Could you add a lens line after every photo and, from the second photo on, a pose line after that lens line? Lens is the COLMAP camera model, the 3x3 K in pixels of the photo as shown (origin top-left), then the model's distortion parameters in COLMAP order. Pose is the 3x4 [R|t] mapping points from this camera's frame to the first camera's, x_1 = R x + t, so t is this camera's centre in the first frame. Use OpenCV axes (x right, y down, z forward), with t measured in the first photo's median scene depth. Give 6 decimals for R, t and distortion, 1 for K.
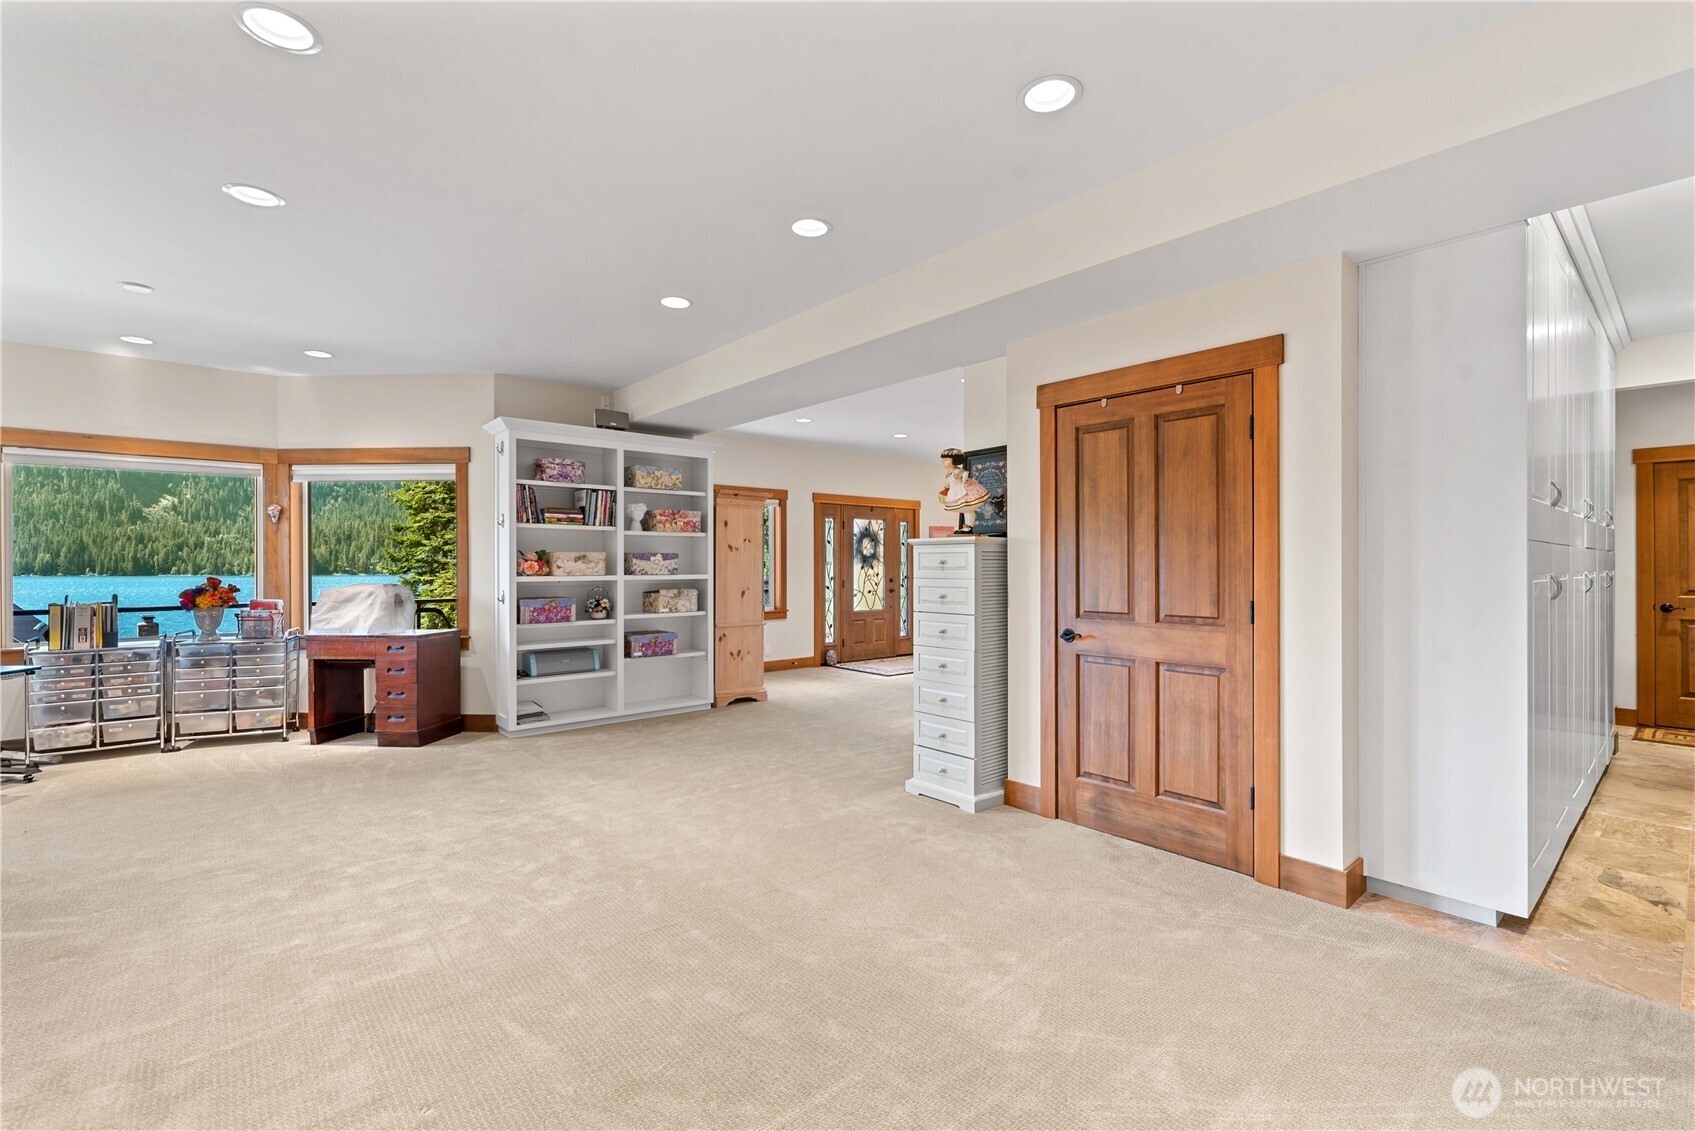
lens RADIAL K [[739.9, 0, 864.0], [0, 739.9, 561.2], [0, 0, 1]] dist [0.003782, 0.000217]
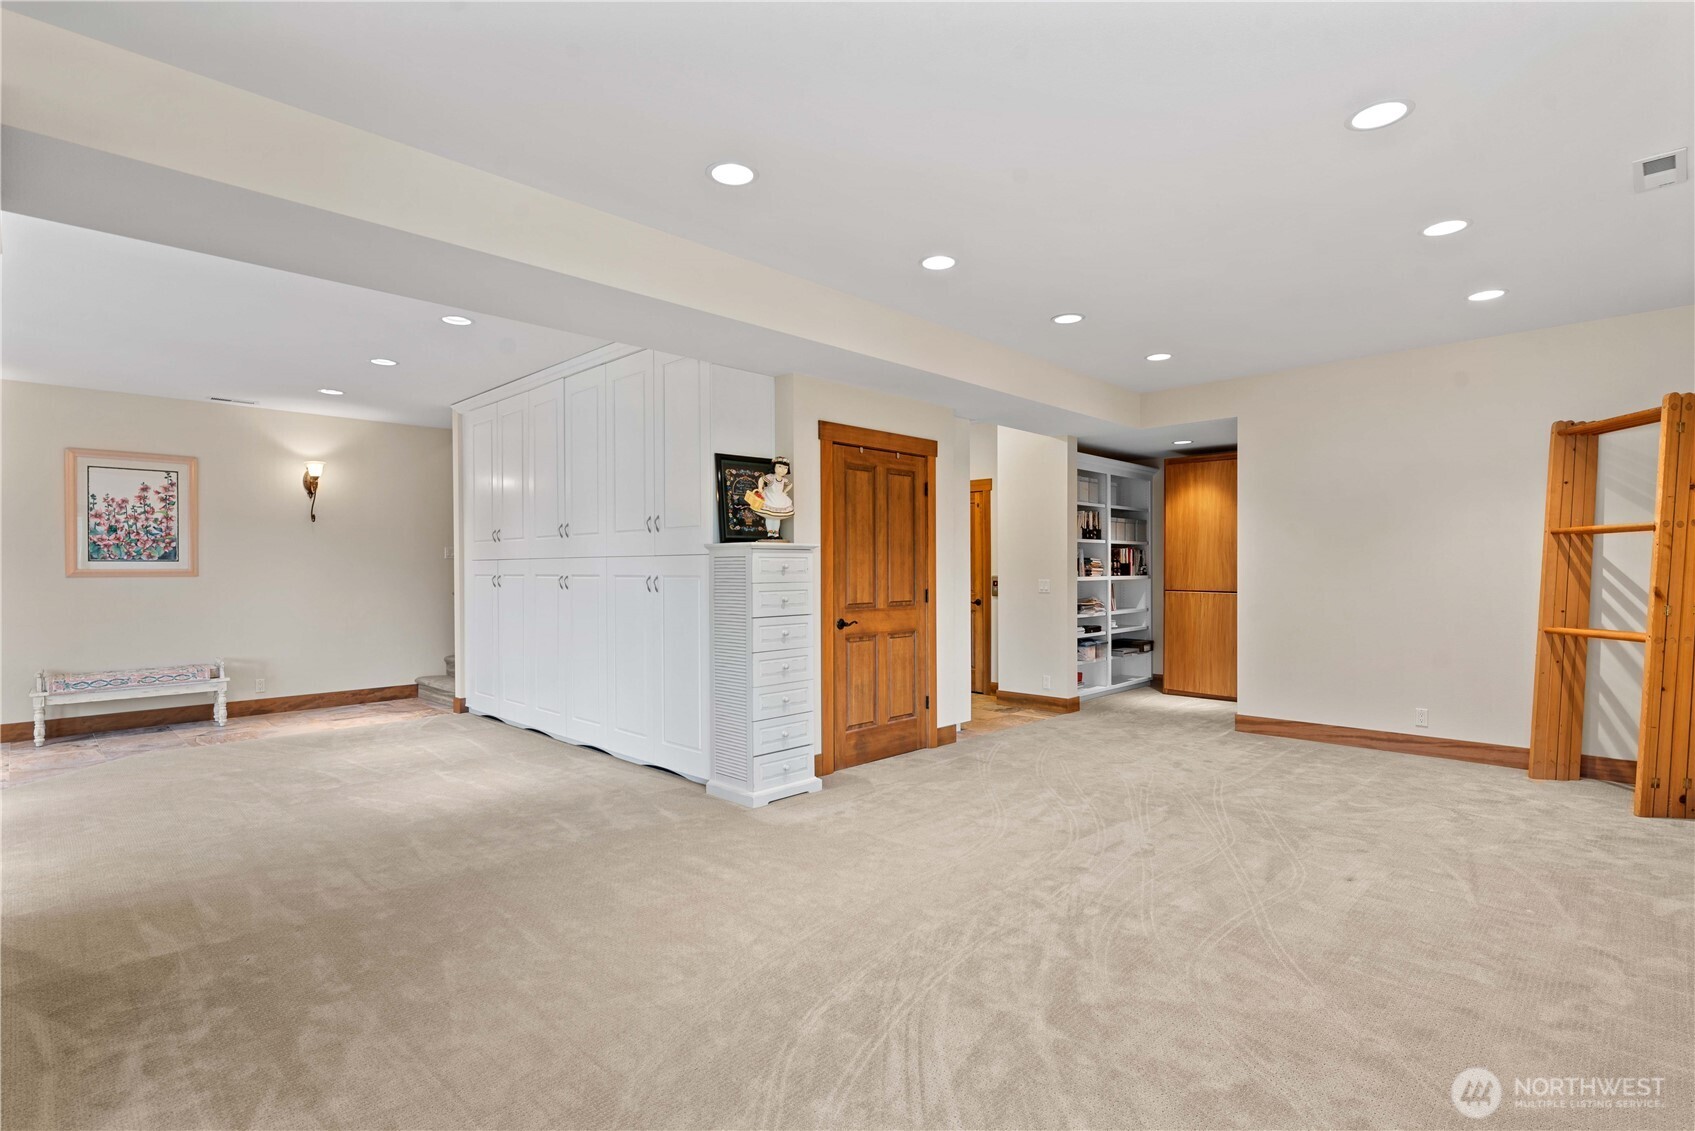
lens RADIAL K [[802.2, 0, 840.4], [0, 802.2, 571.5], [0, 0, 1]] dist [0.001849, -0.001572]
pose [[-0.043499, -0.004110, 0.999045, -0.438331], [0.001321, 0.999990, 0.004172, 0.001460], [-0.999053, 0.001501, -0.043493, 0.419633]]
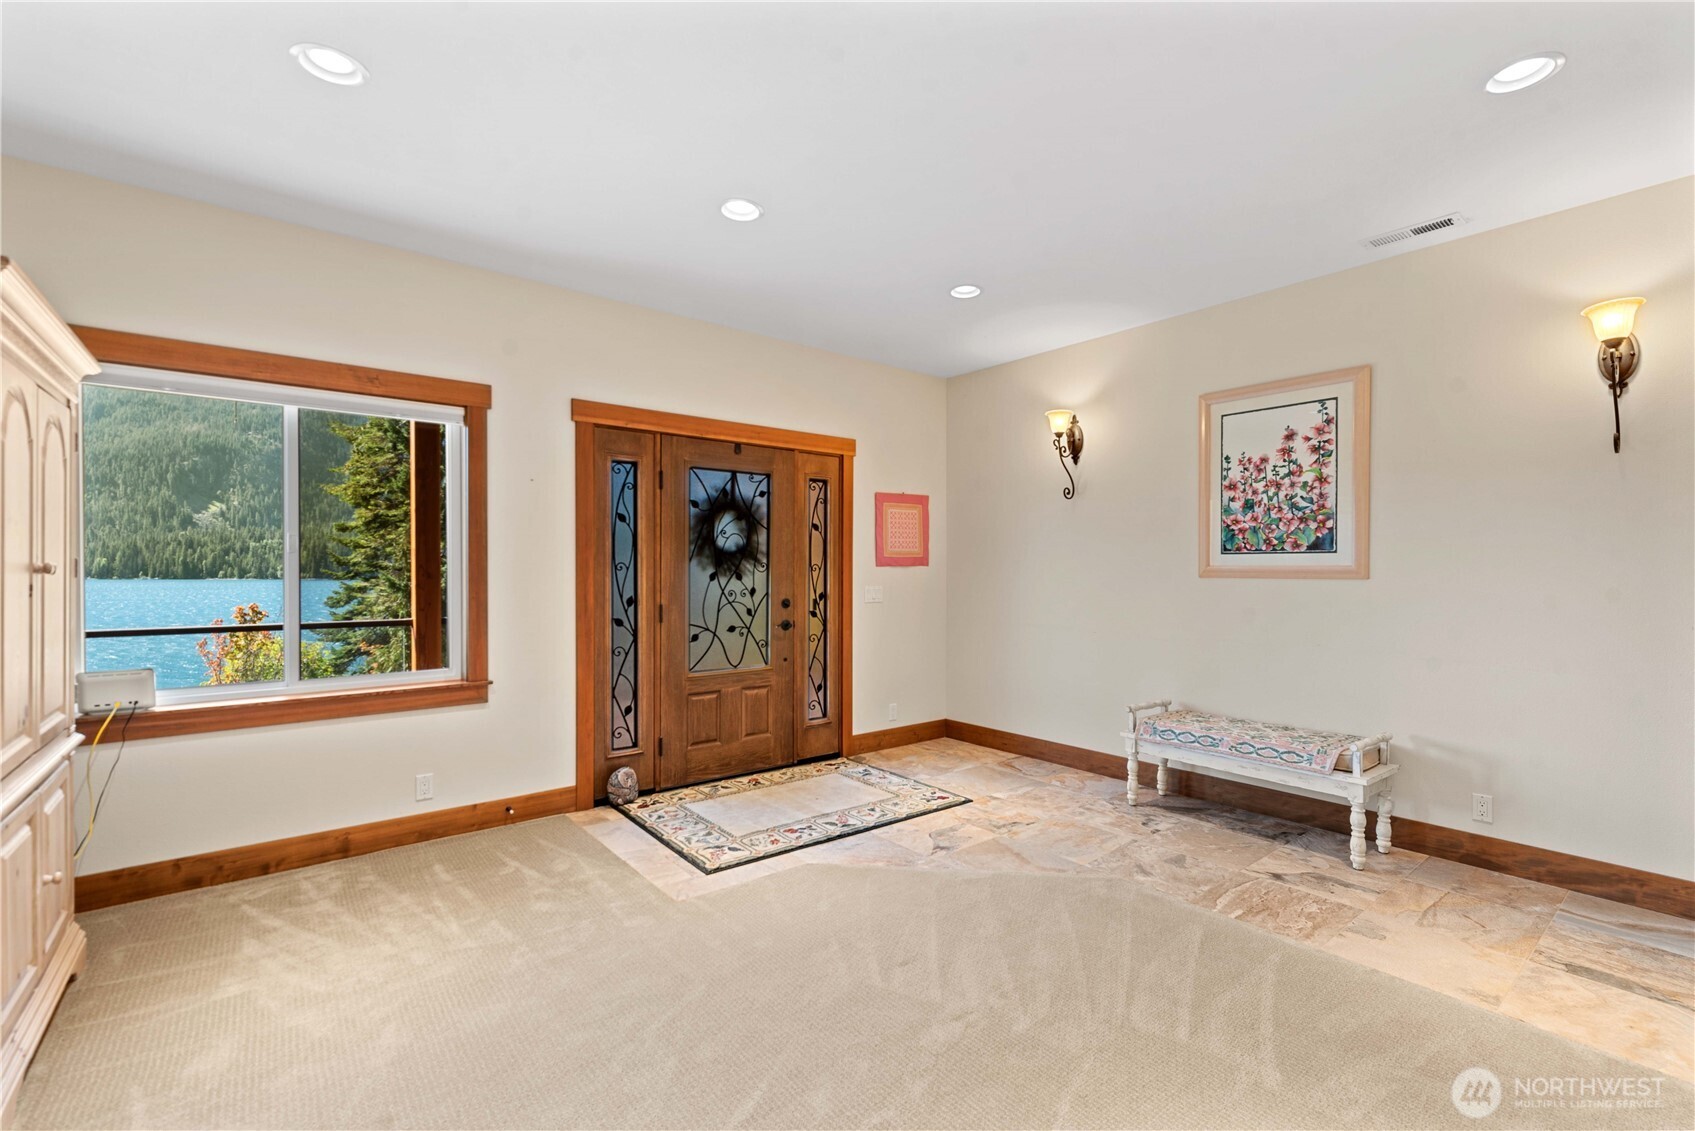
lens RADIAL K [[739.9, 0, 855.9], [0, 739.9, 576.7], [0, 0, 1]] dist [0.003782, 0.000217]
pose [[0.999128, 0.003432, -0.041619, 0.113527], [-0.002897, 0.999913, 0.012895, 0.003046], [0.041660, -0.012763, 0.999050, 0.598861]]
